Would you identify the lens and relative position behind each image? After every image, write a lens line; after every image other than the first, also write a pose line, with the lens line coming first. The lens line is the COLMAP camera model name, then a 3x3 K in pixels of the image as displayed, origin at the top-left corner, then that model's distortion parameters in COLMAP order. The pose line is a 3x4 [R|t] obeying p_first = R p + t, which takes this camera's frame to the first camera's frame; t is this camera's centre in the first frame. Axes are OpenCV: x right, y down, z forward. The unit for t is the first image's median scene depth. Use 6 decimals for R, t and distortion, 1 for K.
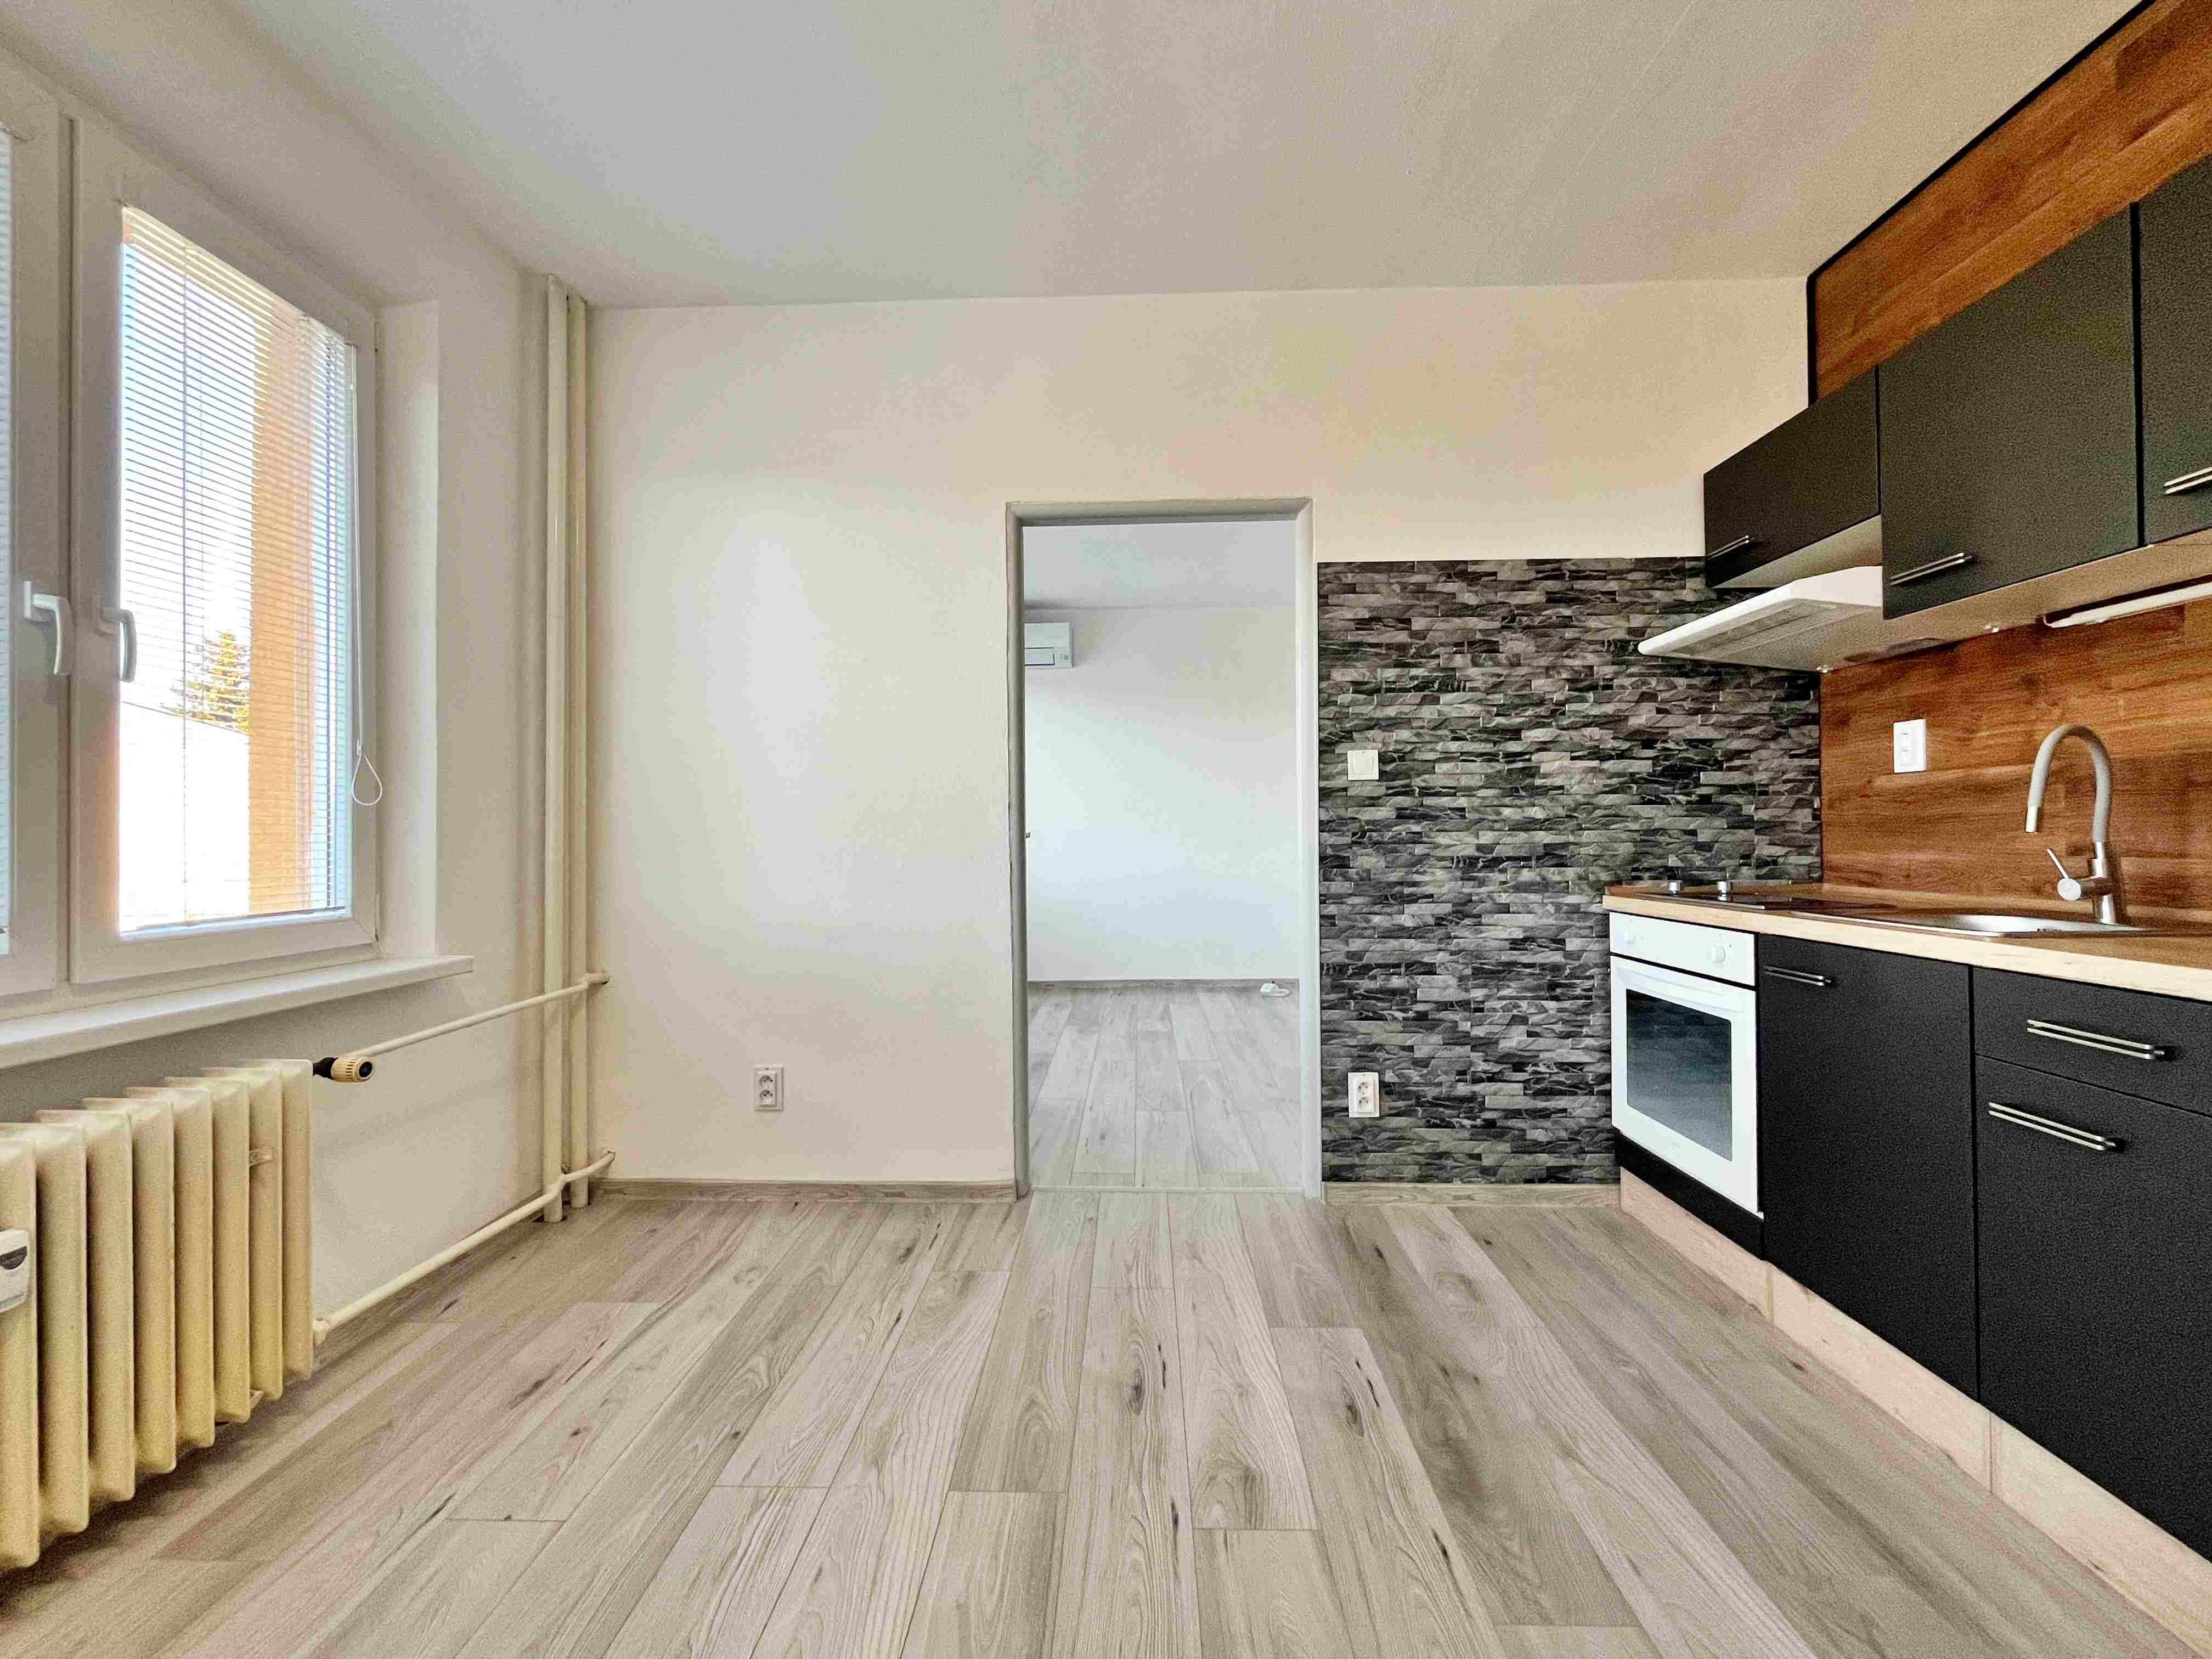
lens RADIAL K [[912.8, 0, 1114.4], [0, 912.8, 831.1], [0, 0, 1]] dist [-0.004323, 0.000535]
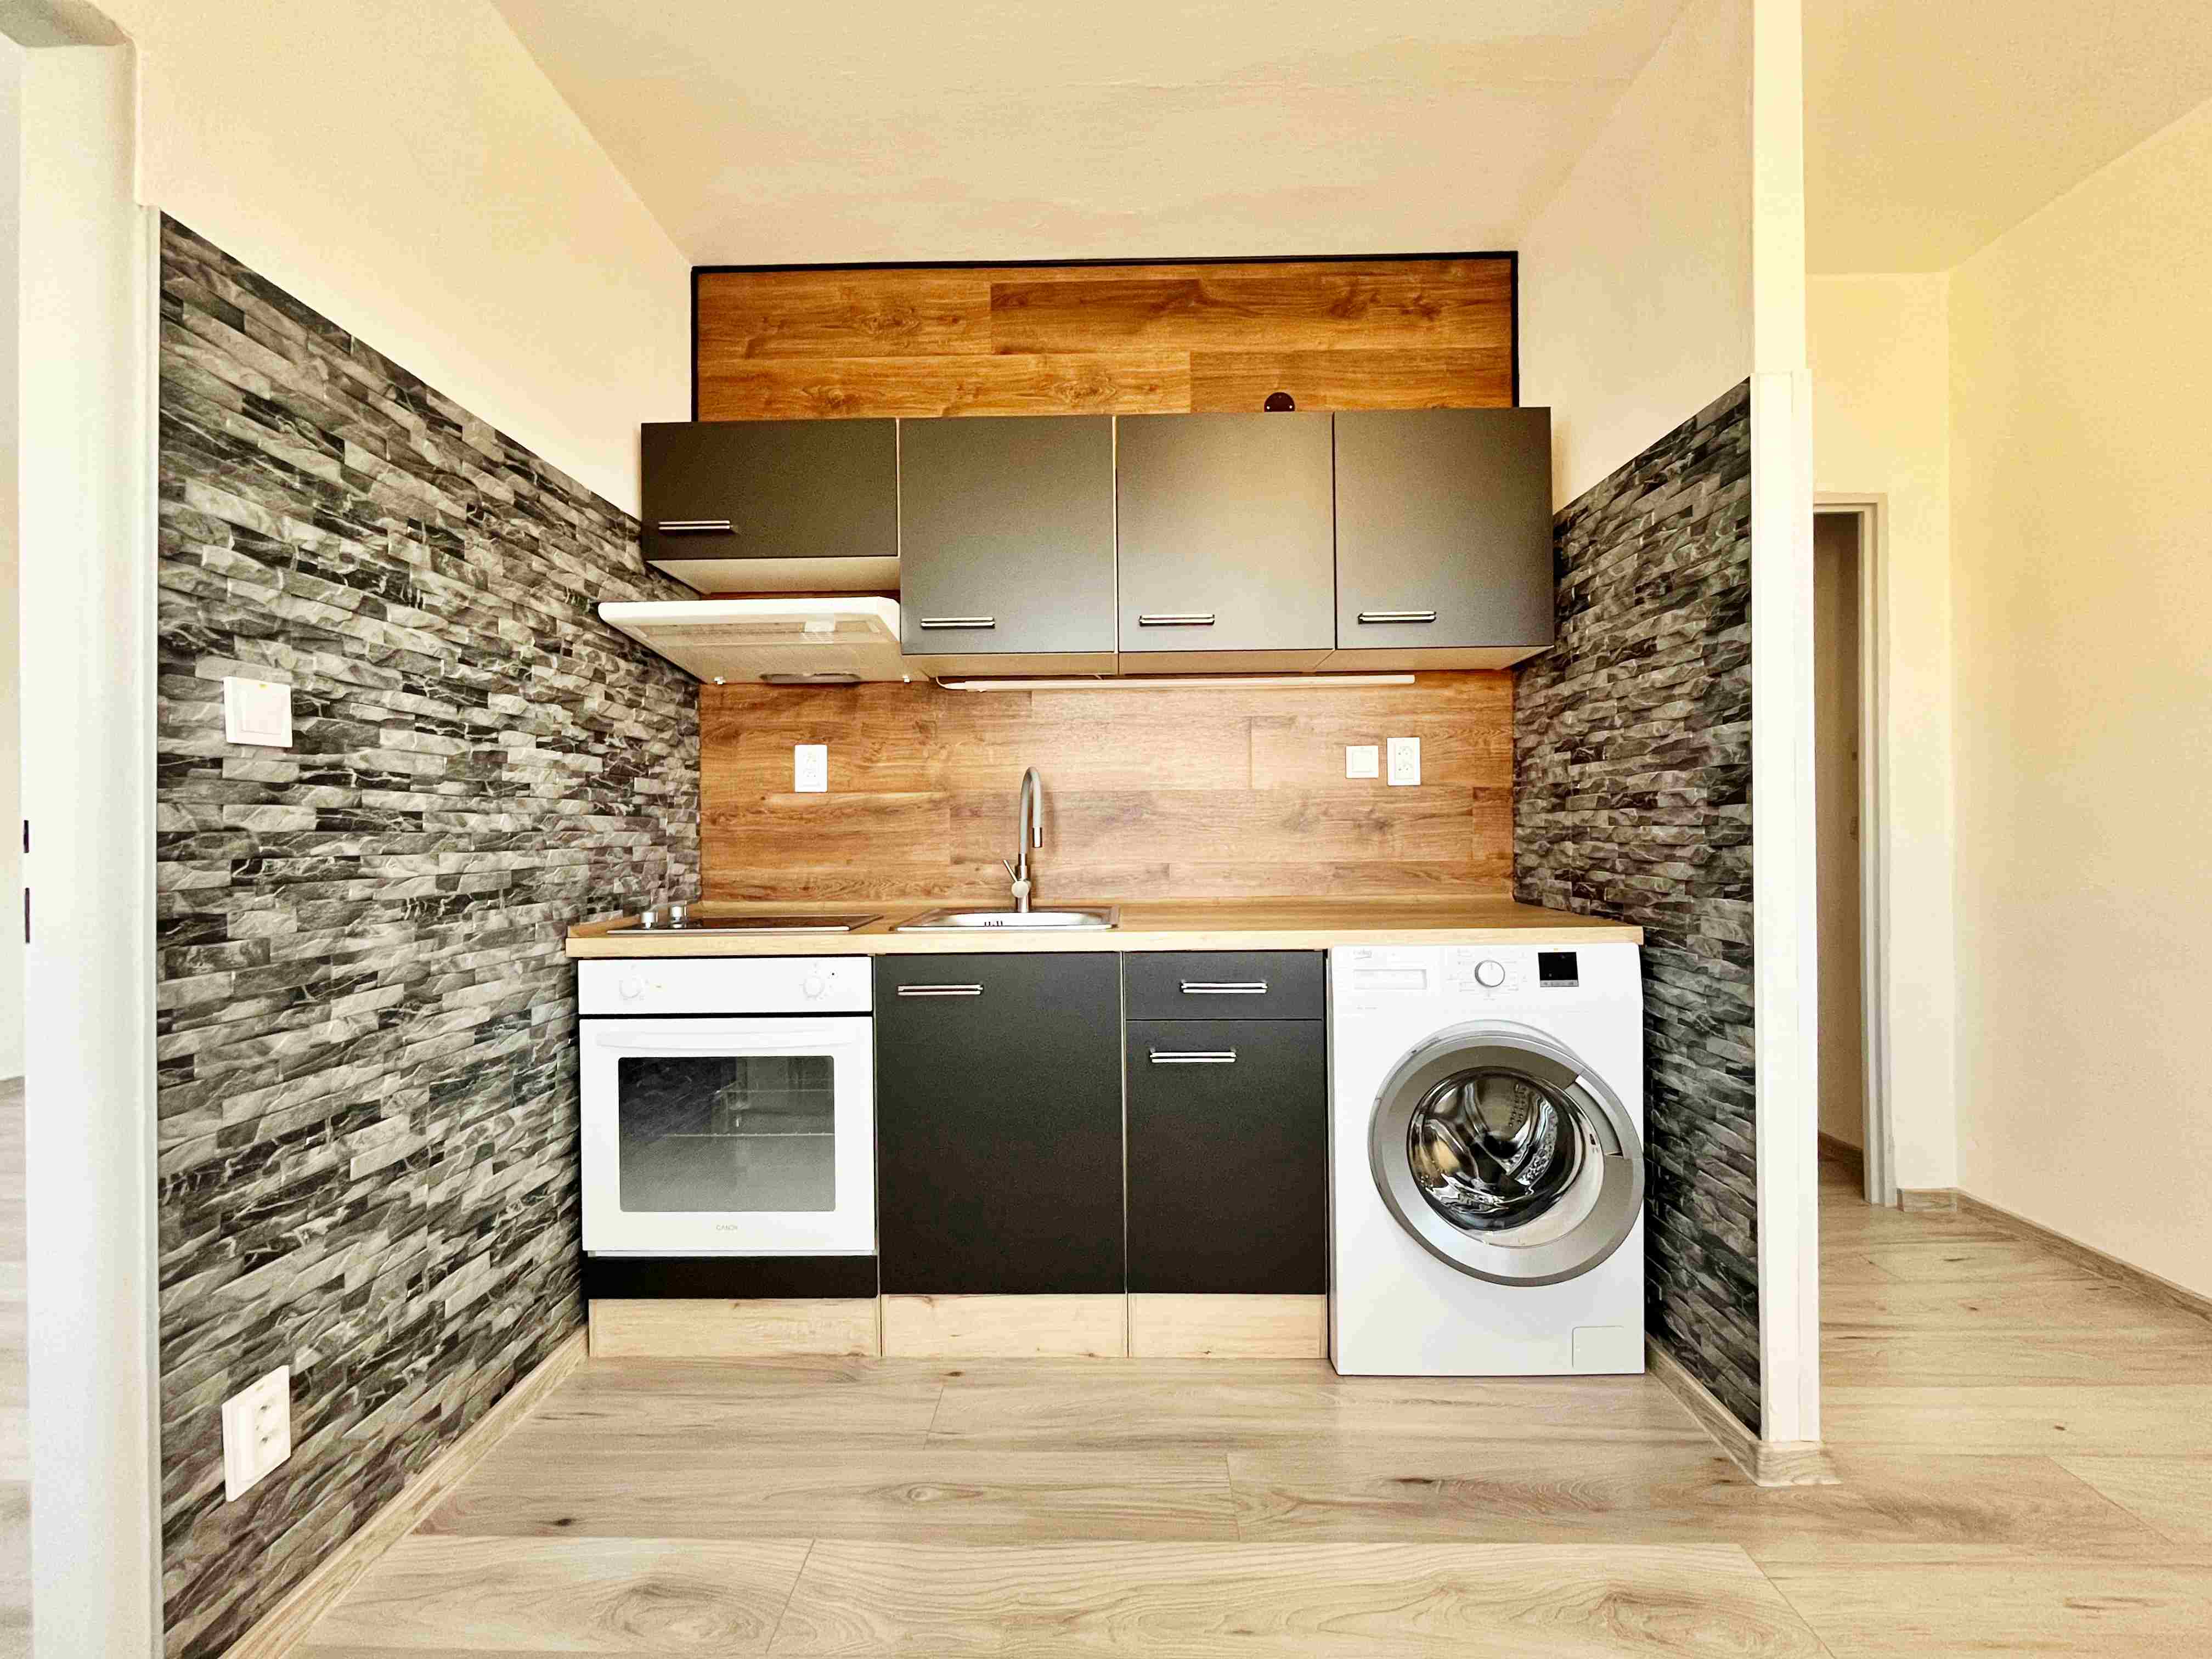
lens RADIAL K [[912.8, 0, 1096.2], [0, 912.8, 830.1], [0, 0, 1]] dist [-0.004323, 0.000535]
pose [[-0.009316, 0.008779, 0.999918, -0.190903], [0.003569, 0.999955, -0.008746, -0.007780], [-0.999950, 0.003487, -0.009347, 0.584294]]
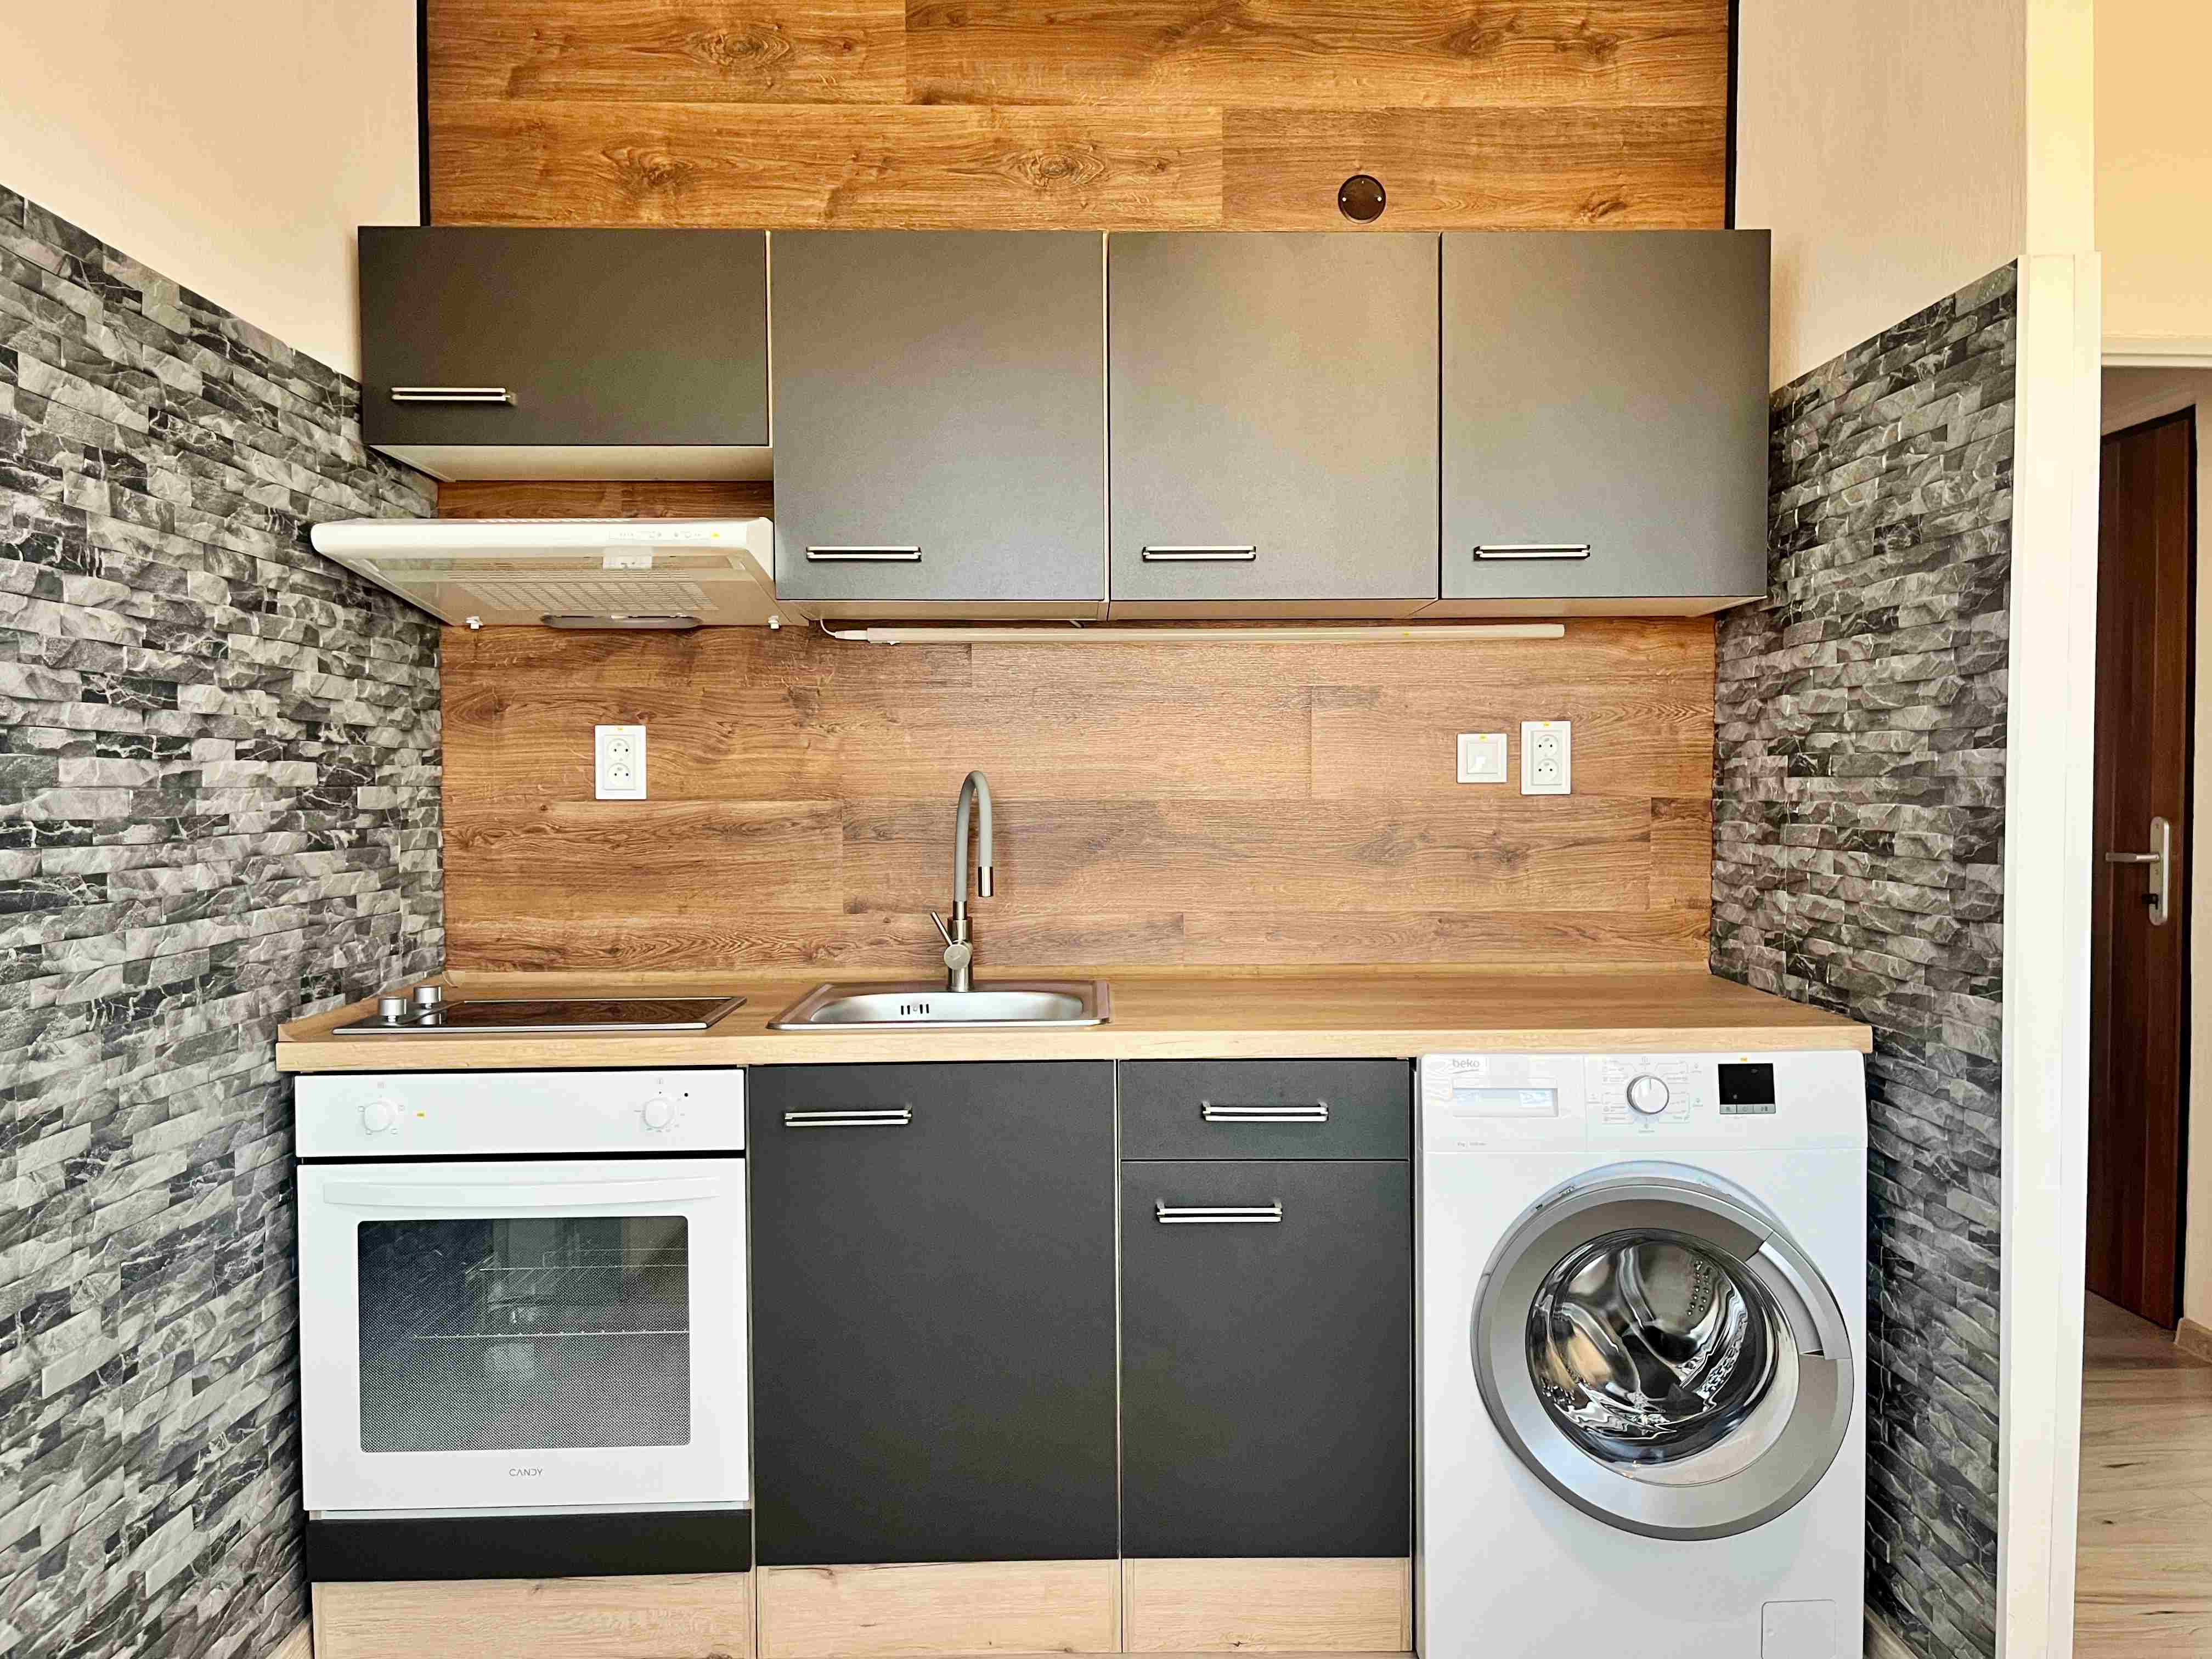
lens RADIAL K [[1684.9, 0, 1101.1], [0, 1684.9, 838.4], [0, 0, 1]] dist [0.062388, -0.079809]
pose [[-0.045980, -0.026184, 0.998599, -0.370704], [-0.001232, 0.999657, 0.026155, -0.060671], [-0.998942, -0.000027, -0.045997, 0.607039]]
